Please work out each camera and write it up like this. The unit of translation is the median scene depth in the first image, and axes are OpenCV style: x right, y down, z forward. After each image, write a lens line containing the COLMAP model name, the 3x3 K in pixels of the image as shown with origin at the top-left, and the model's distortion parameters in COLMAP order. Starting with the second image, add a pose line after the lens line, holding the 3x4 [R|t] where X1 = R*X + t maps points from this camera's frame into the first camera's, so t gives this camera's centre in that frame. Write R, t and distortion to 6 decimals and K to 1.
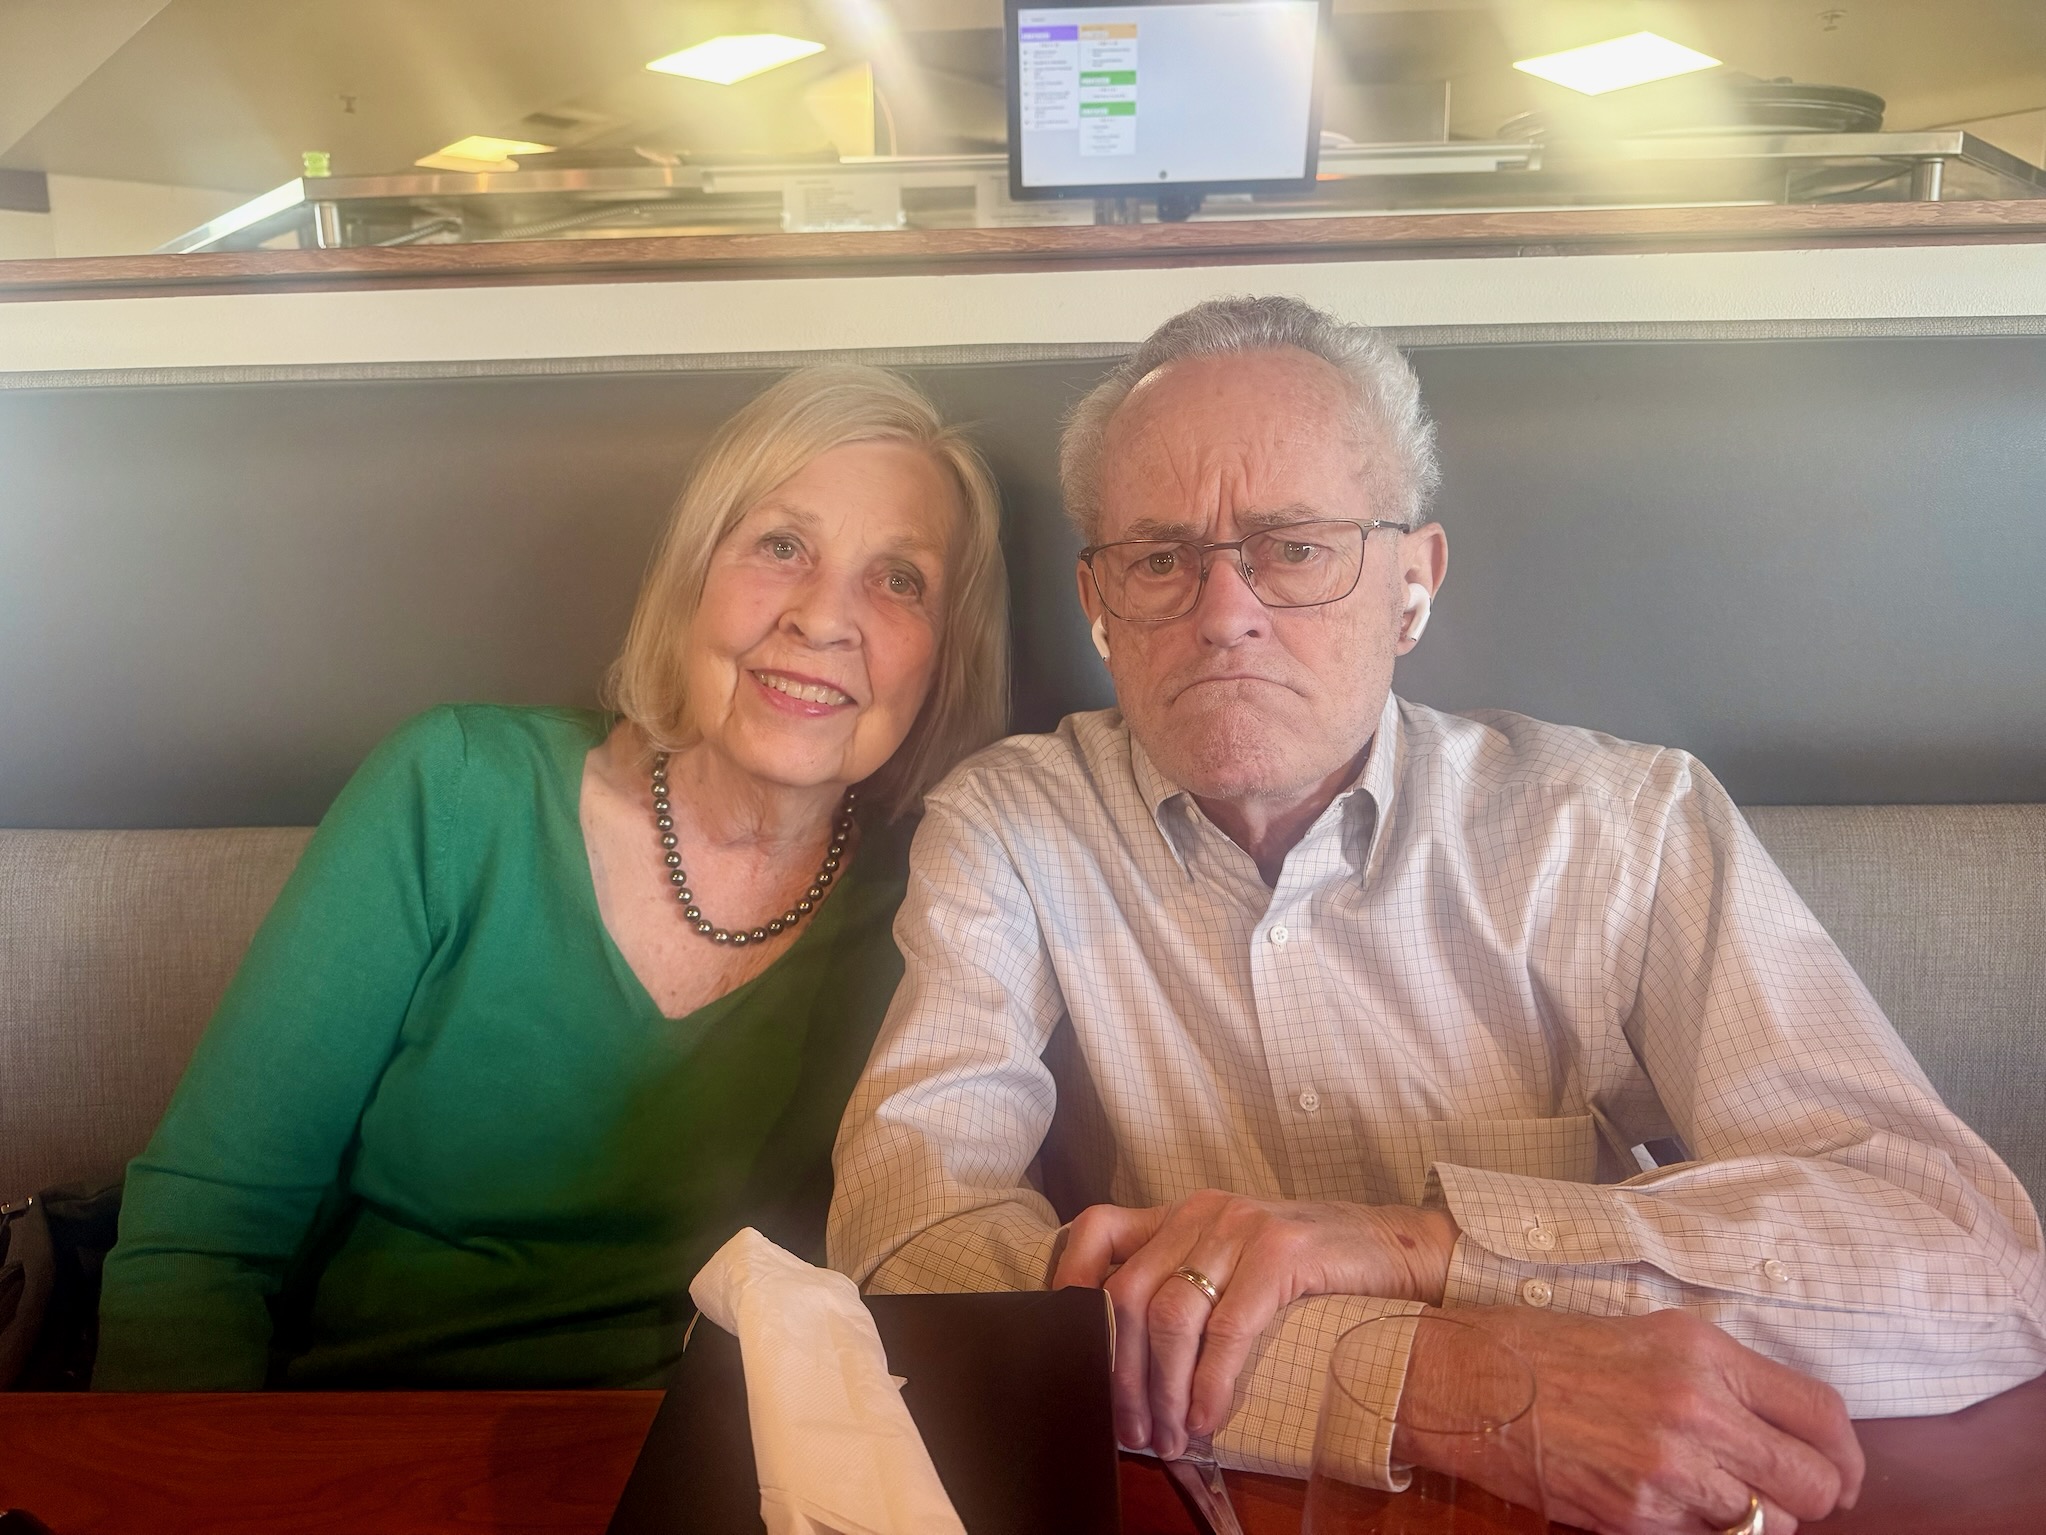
lens RADIAL K [[1494.2, 0, 1023.0], [0, 1494.2, 767.5], [0, 0, 1]] dist [0.001431, -0.010242]
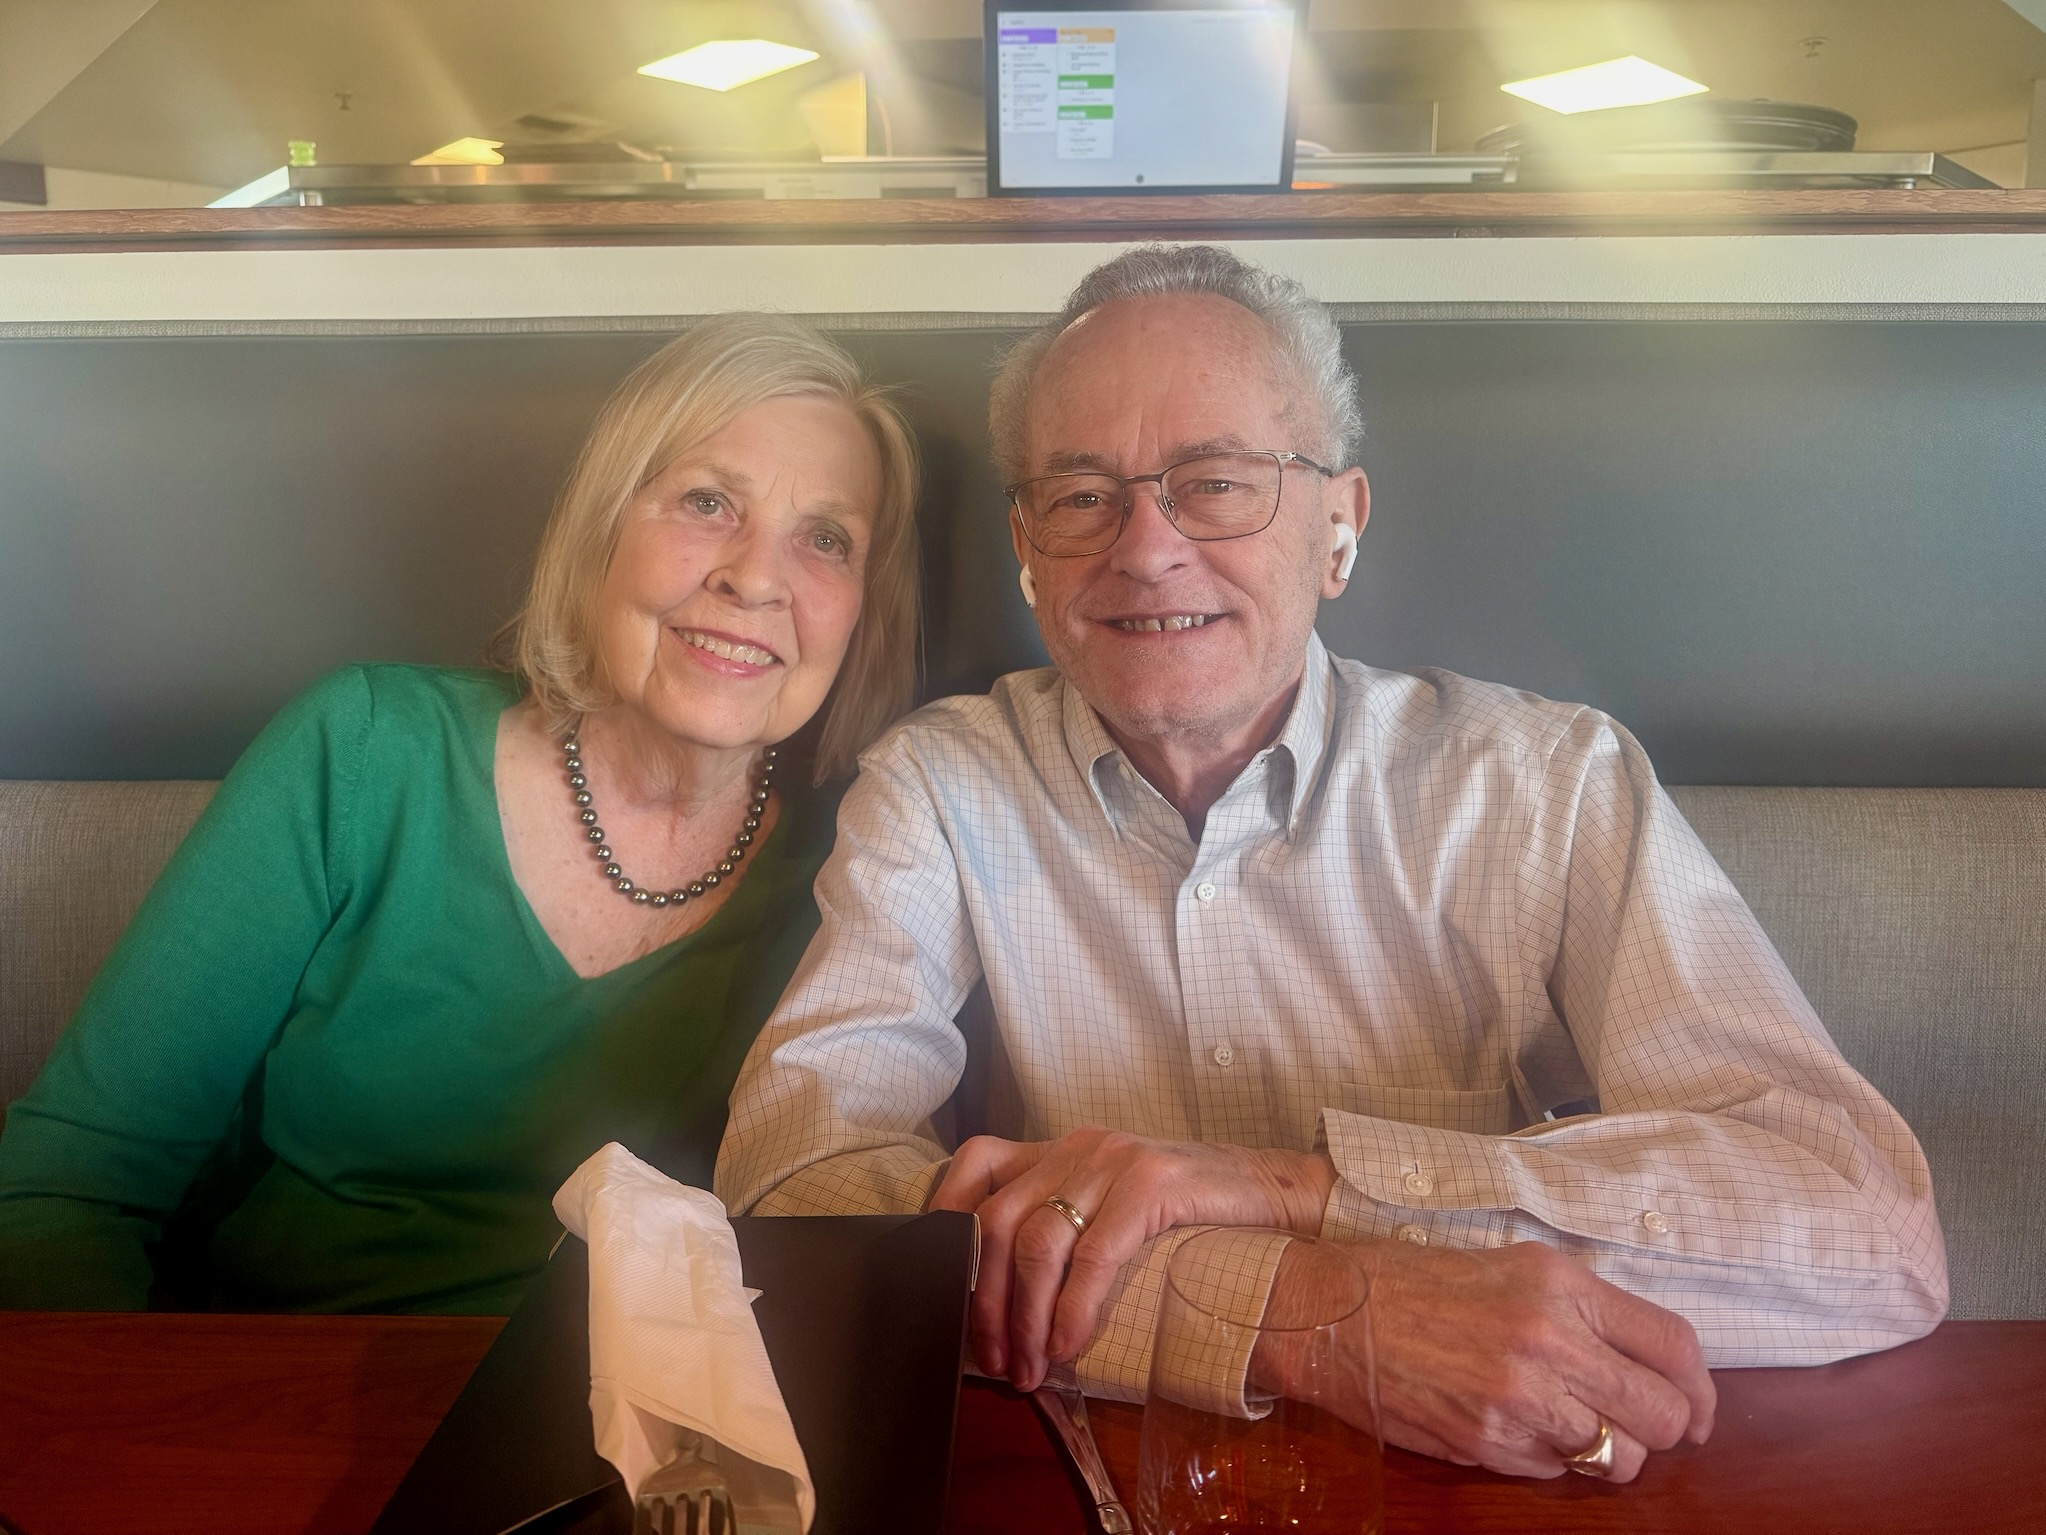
lens RADIAL K [[1494.2, 0, 1023.0], [0, 1494.2, 767.5], [0, 0, 1]] dist [0.001431, -0.010242]
pose [[0.999799, 0.020007, 0.001562, 0.048041], [-0.019981, 0.999685, -0.015177, 0.038122], [-0.001865, 0.015143, 0.999884, -0.002522]]
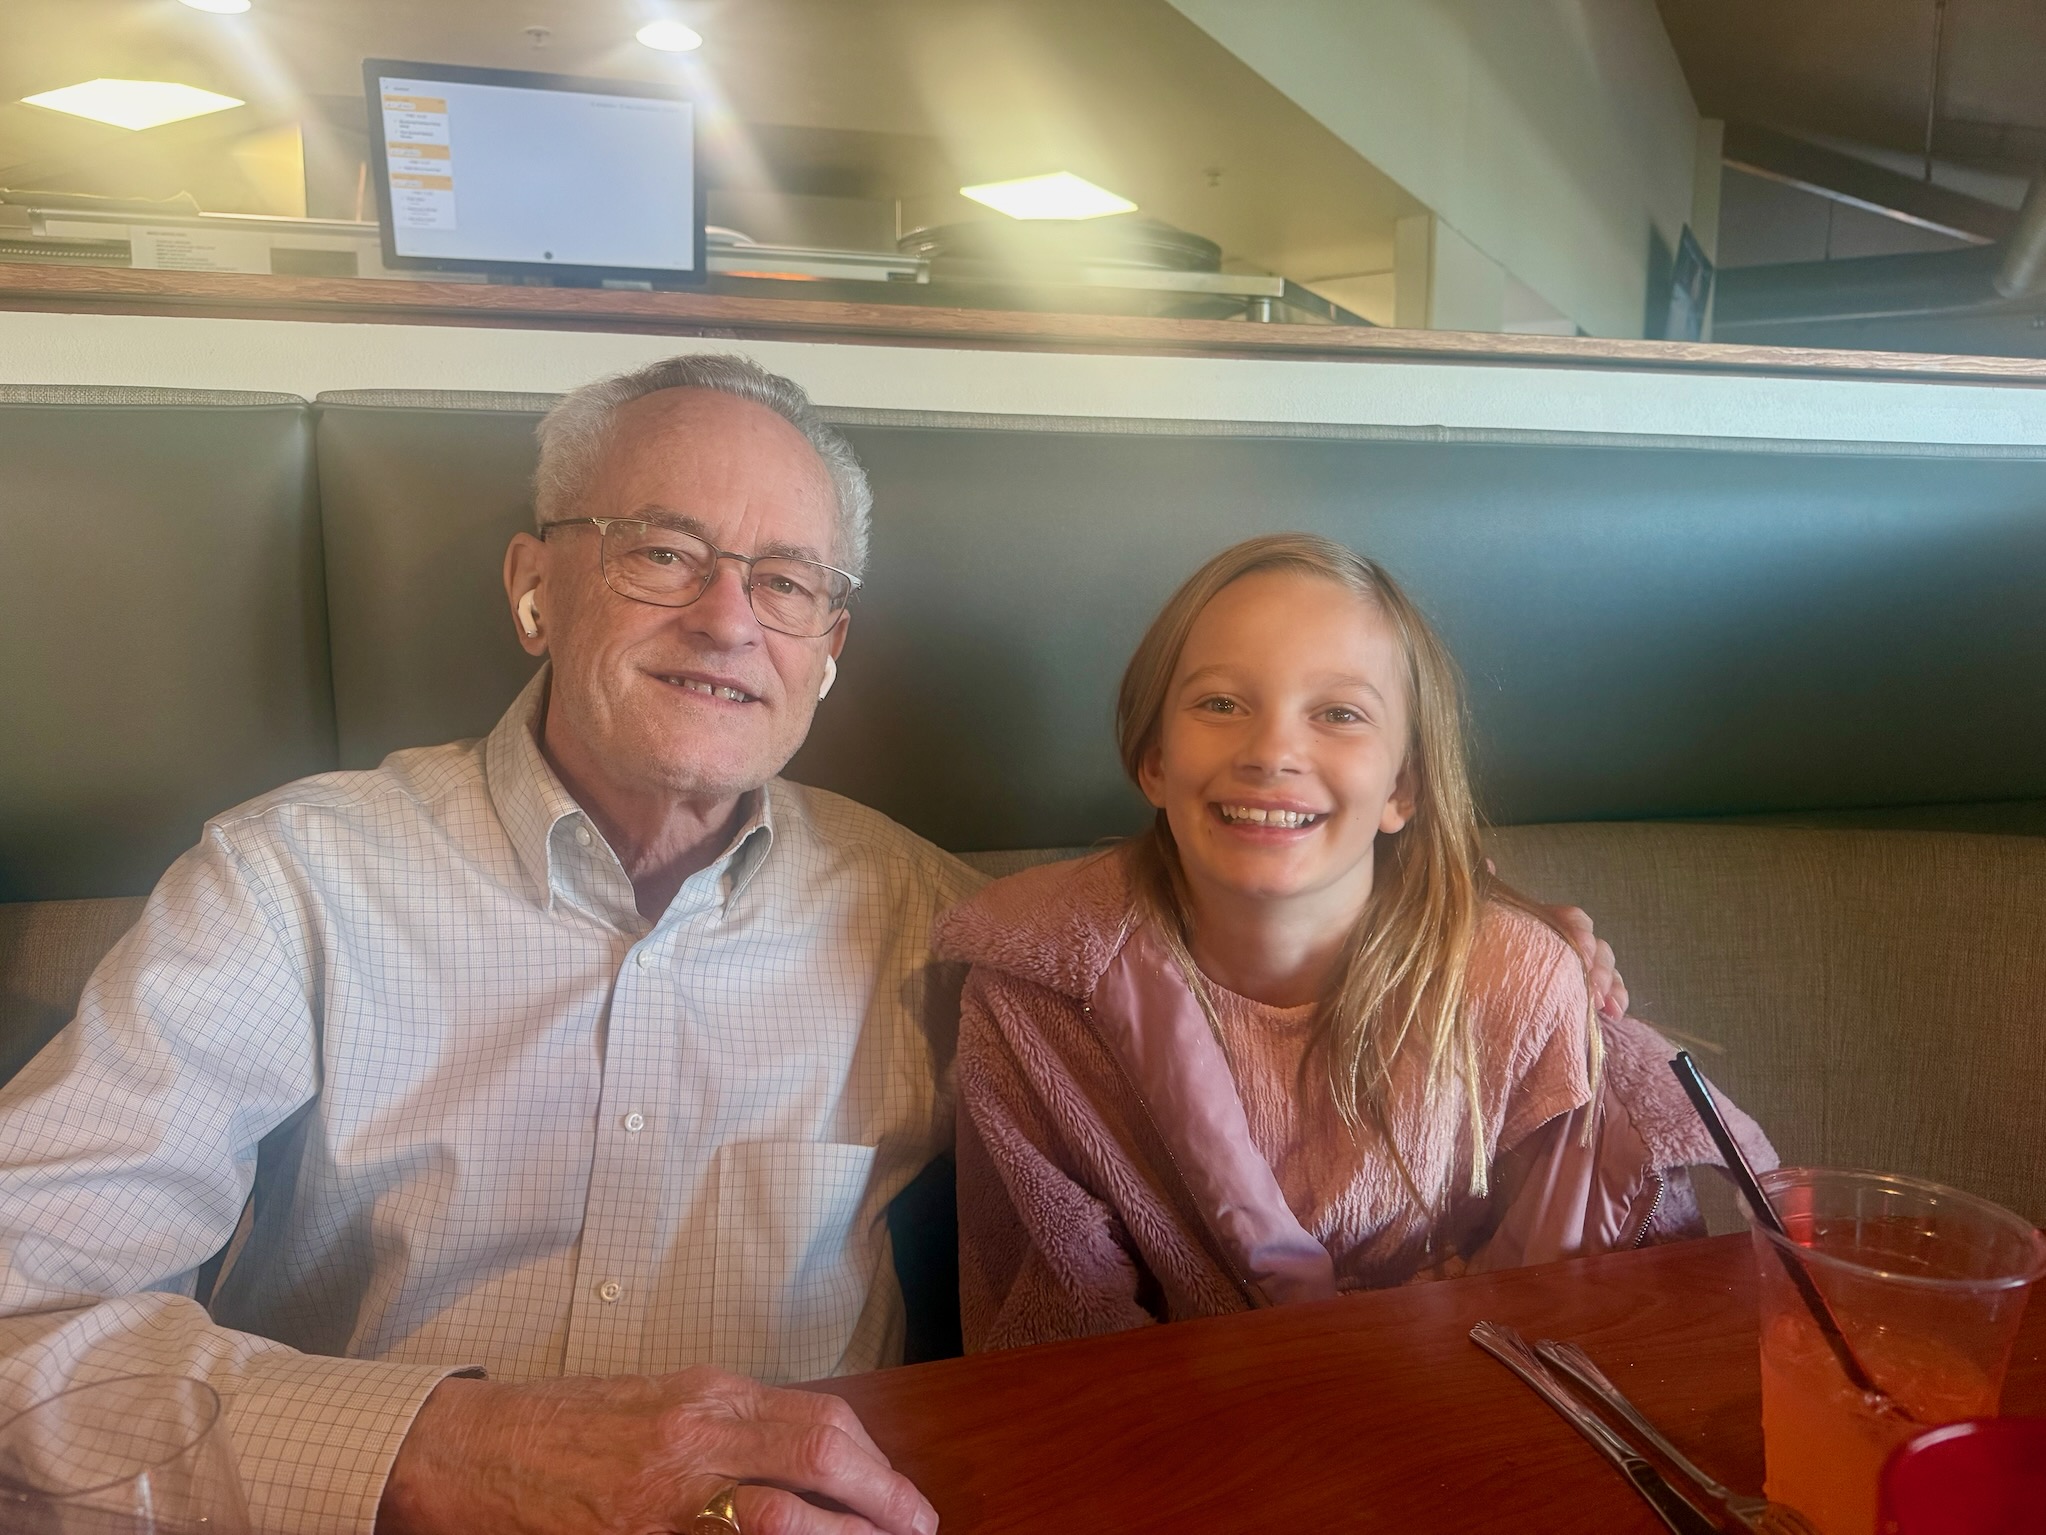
lens RADIAL K [[1497.9, 0, 1021.0], [0, 1497.9, 758.4], [0, 0, 1]] dist [0.001934, -0.010106]
pose [[0.960895, -0.006603, 0.276833, 0.267862], [0.026124, 0.997419, -0.066887, 0.025587], [-0.275677, 0.071503, 0.958587, -0.039255]]
